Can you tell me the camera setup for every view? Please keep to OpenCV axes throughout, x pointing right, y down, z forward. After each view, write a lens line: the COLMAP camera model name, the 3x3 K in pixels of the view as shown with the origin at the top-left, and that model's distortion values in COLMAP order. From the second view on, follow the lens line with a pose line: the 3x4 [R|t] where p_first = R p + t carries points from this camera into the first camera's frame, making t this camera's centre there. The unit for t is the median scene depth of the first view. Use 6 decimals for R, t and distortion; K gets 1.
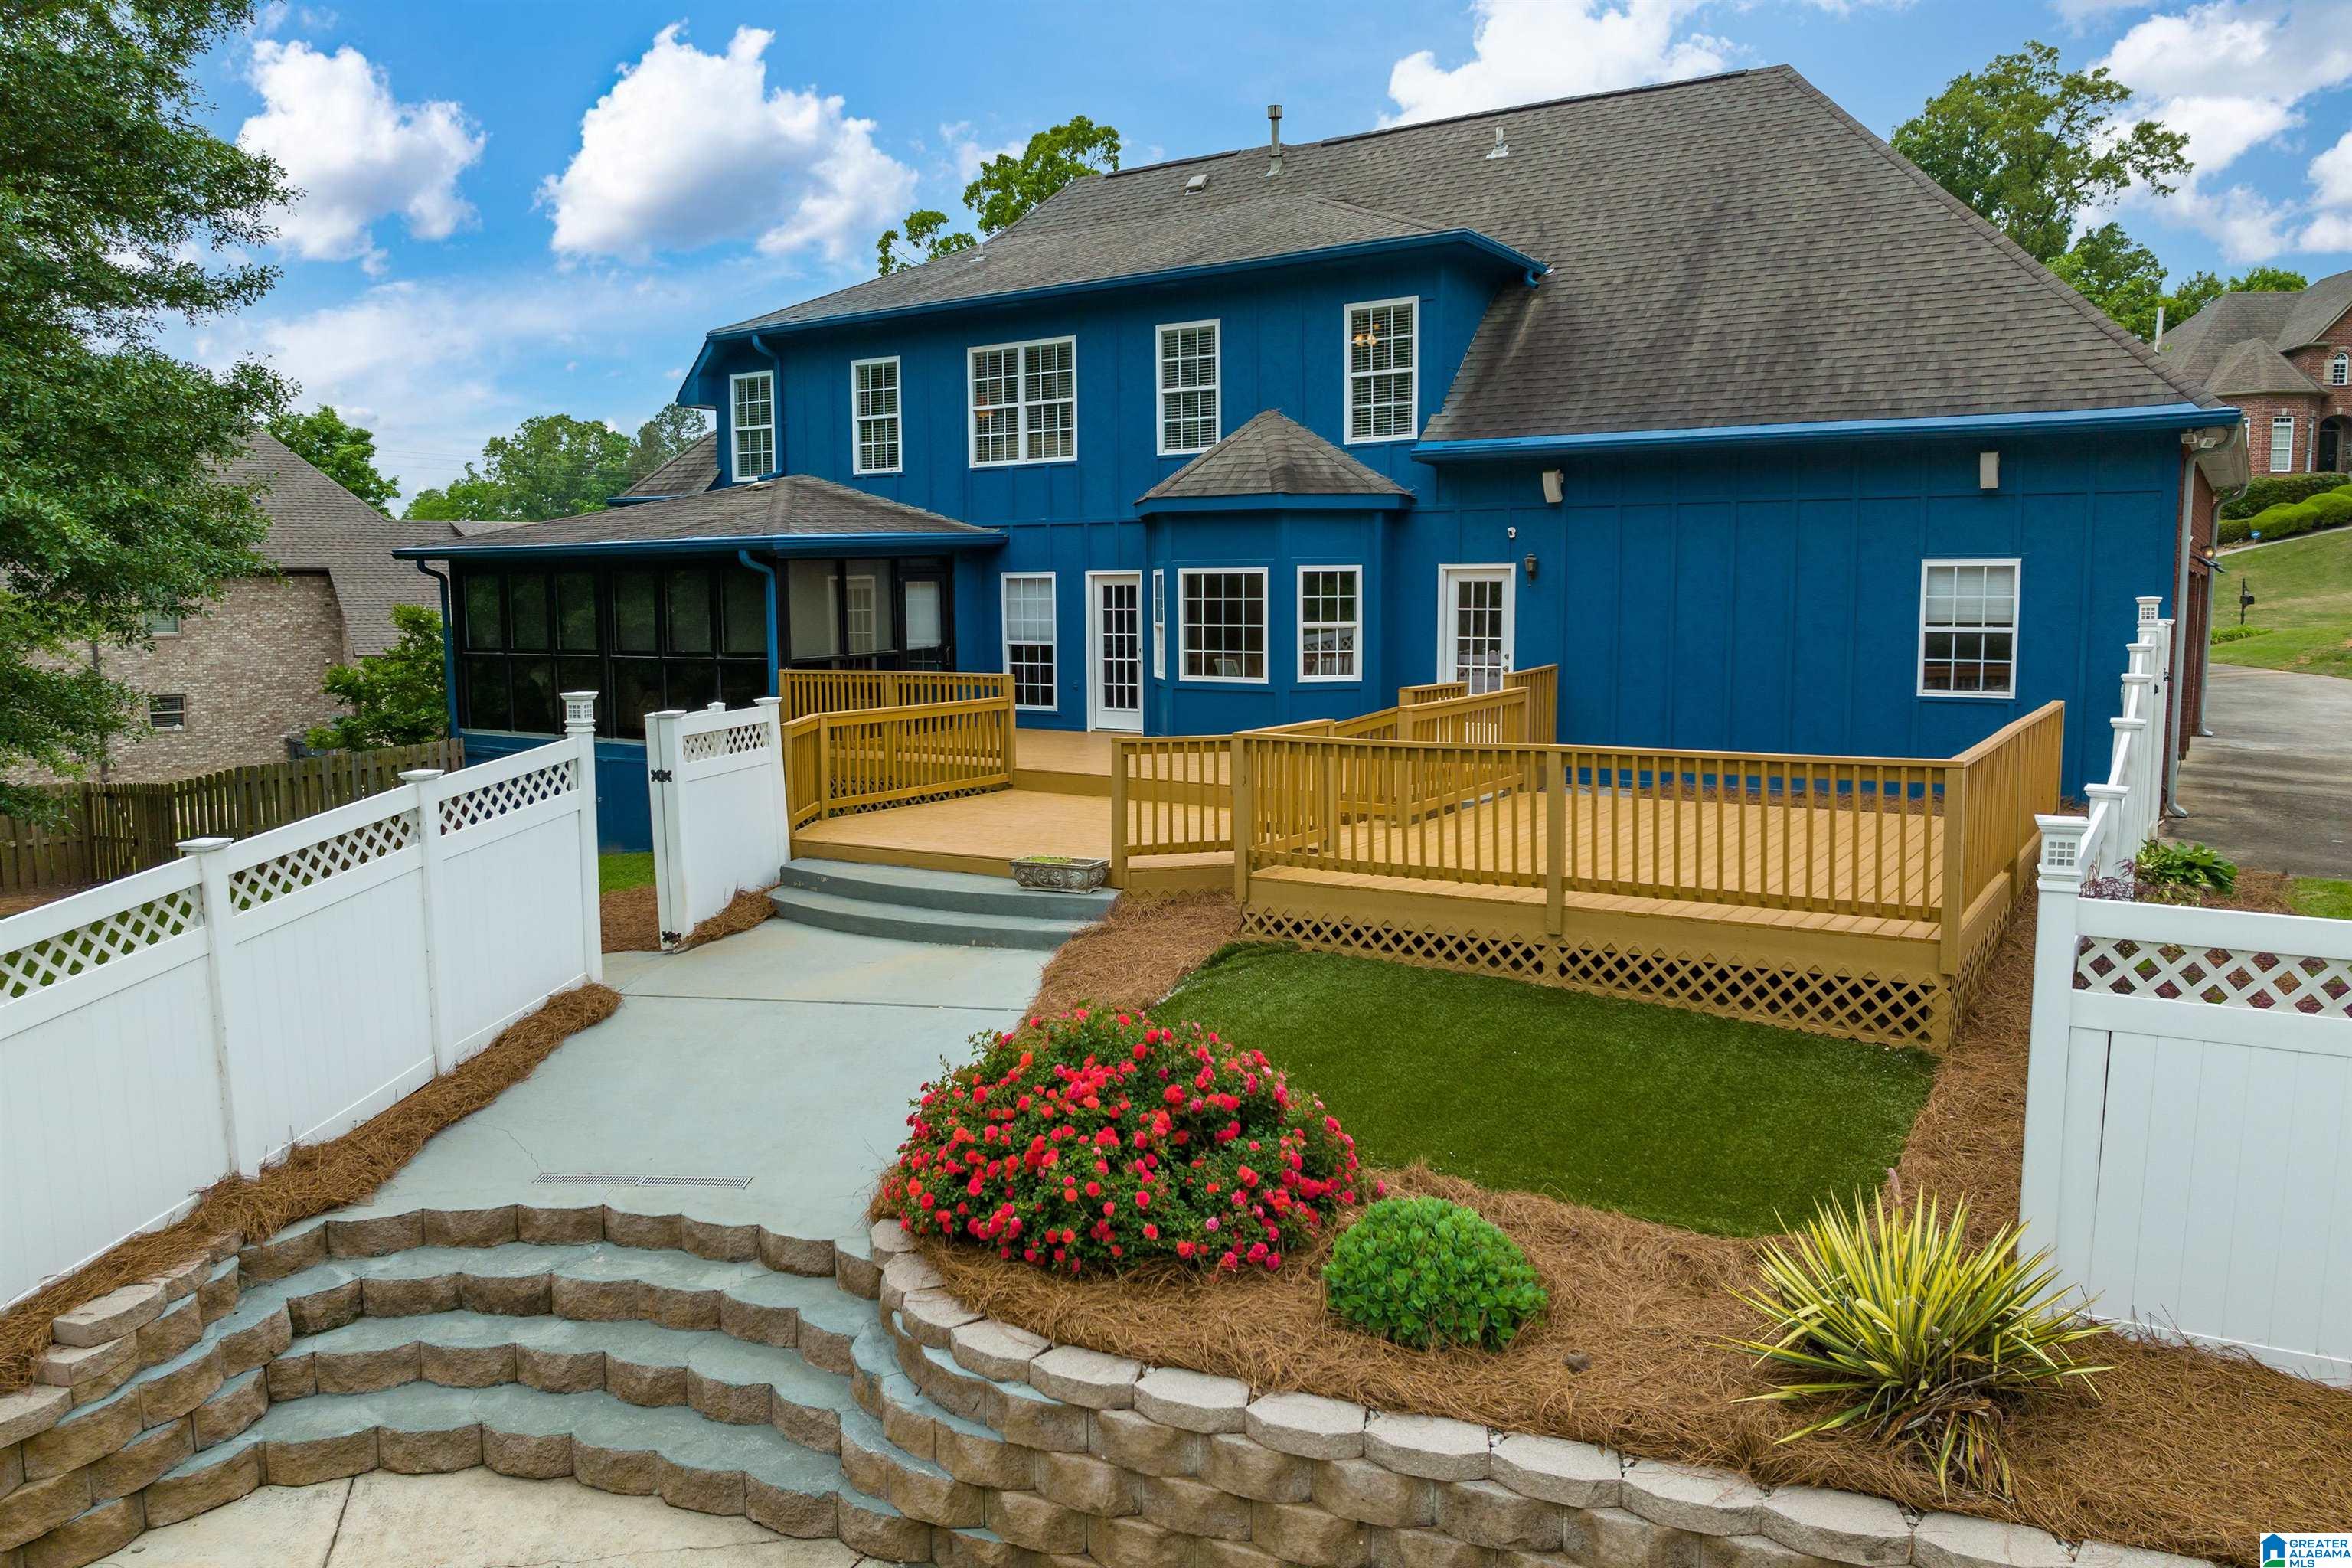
lens RADIAL K [[1655.1, 0, 1176.4], [0, 1655.1, 776.0], [0, 0, 1]] dist [-0.042919, 0.004931]
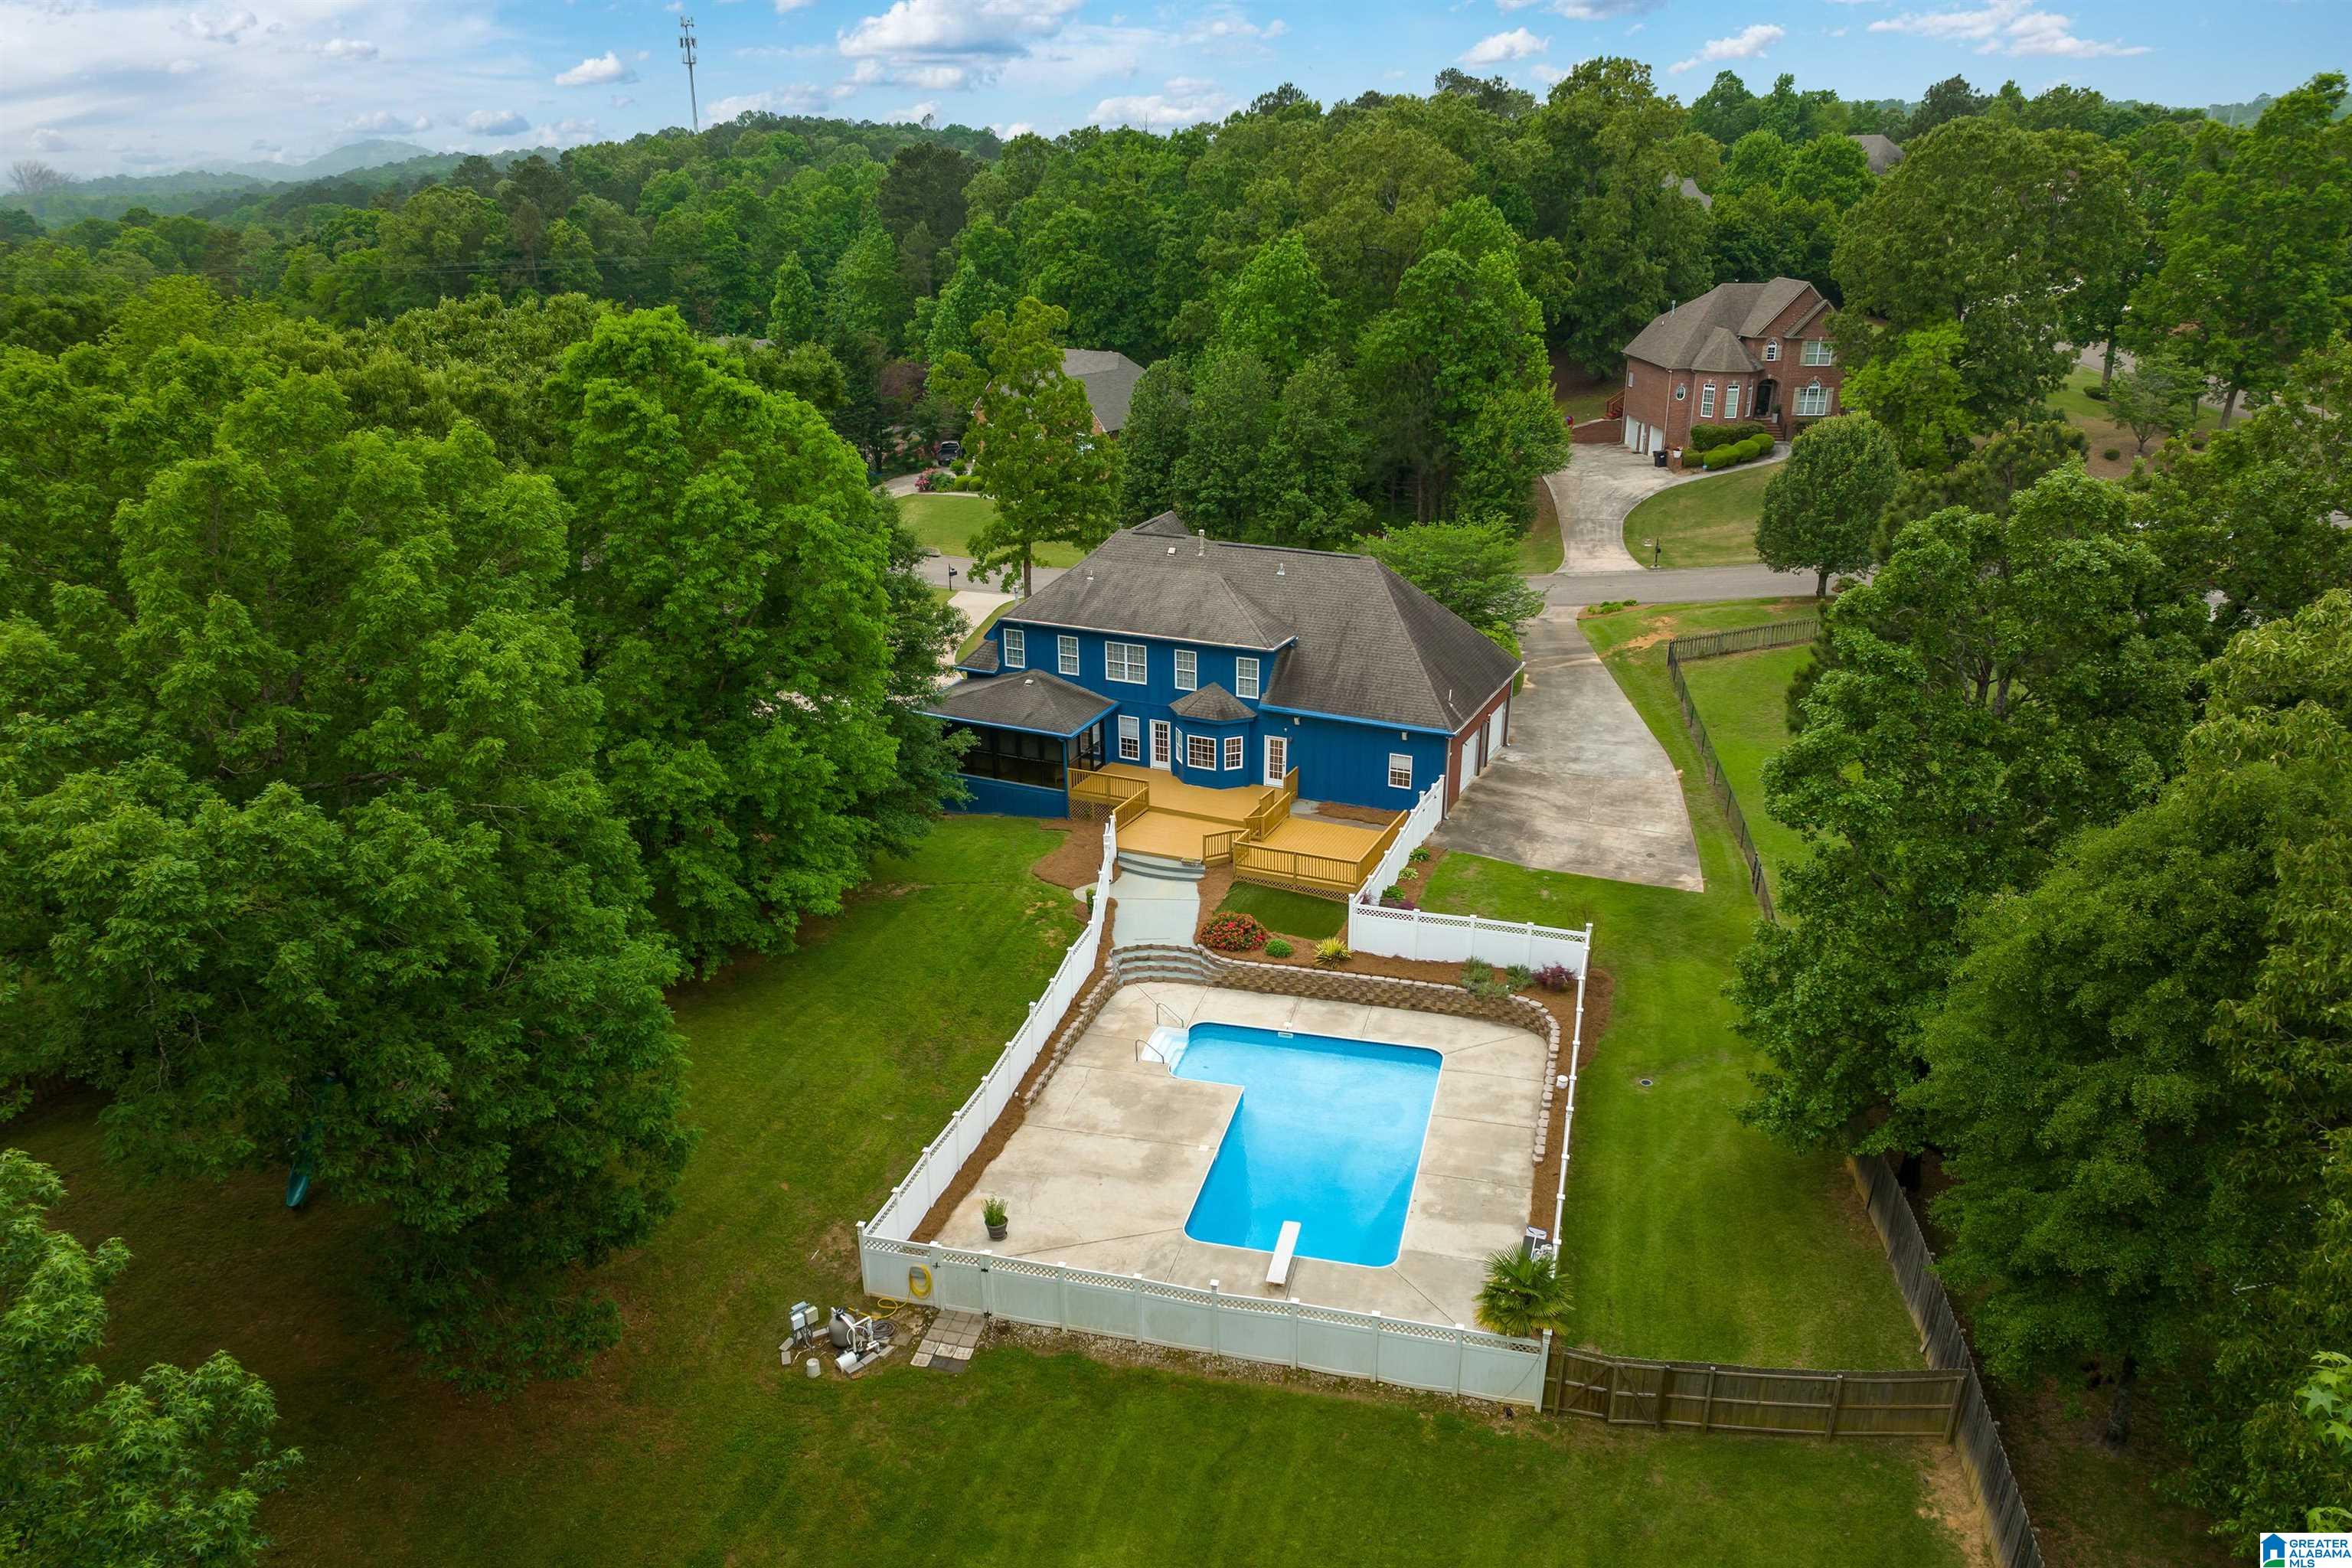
lens RADIAL K [[1655.1, 0, 1179.5], [0, 1655.1, 788.4], [0, 0, 1]] dist [-0.042919, 0.004931]
pose [[0.989028, -0.048965, 0.139380, -0.612935], [0.013189, 0.968972, 0.246819, -1.065708], [-0.147141, -0.242272, 0.958986, -2.815044]]
